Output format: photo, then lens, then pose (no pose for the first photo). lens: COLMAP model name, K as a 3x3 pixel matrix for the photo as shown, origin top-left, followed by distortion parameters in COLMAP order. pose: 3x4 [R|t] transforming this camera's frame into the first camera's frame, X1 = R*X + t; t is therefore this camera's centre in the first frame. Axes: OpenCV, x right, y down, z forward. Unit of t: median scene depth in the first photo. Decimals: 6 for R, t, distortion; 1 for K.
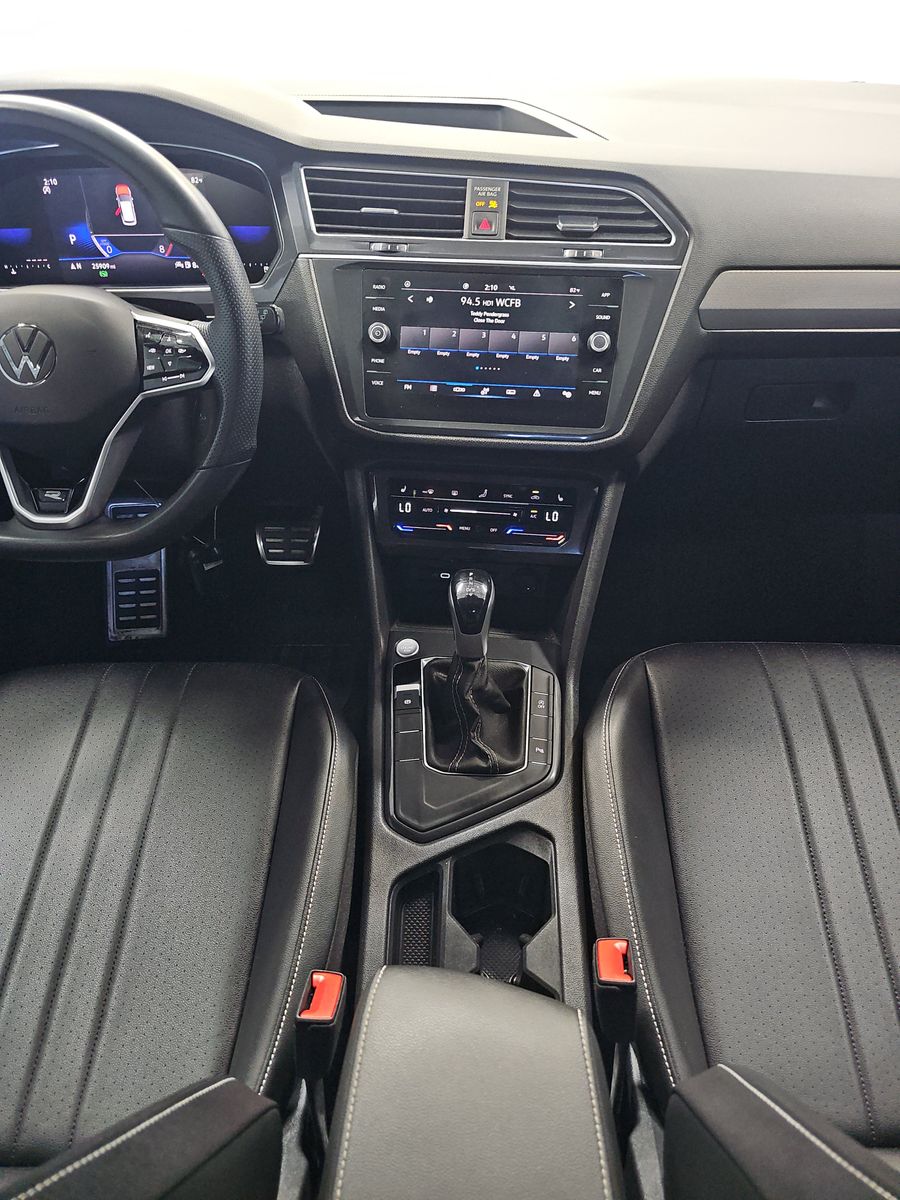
lens RADIAL K [[795.3, 0, 460.0], [0, 795.3, 638.7], [0, 0, 1]] dist [0.011189, -0.029194]
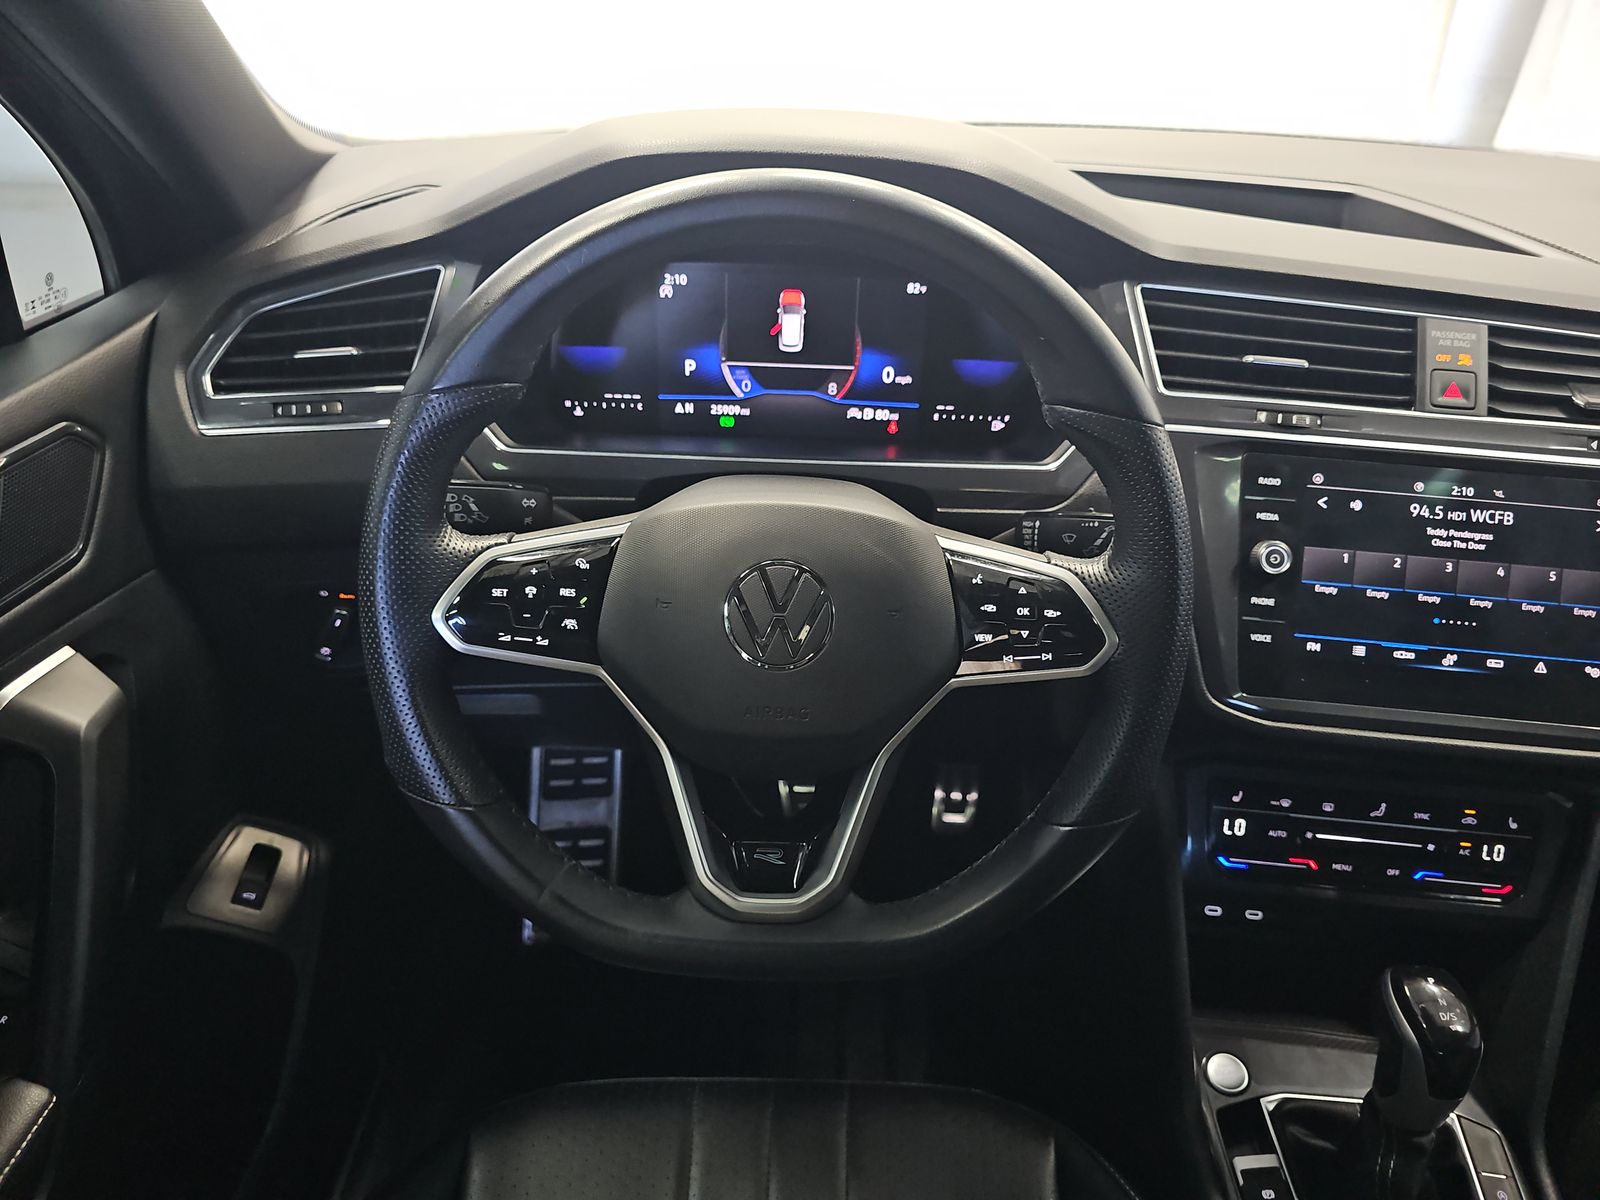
lens RADIAL K [[1060.5, 0, 755.8], [0, 1060.5, 619.7], [0, 0, 1]] dist [0.011189, -0.029194]
pose [[0.999018, 0.031501, 0.031152, -0.499681], [-0.026350, 0.987749, -0.153808, -0.207478], [-0.035616, 0.152836, 0.987610, 0.249235]]
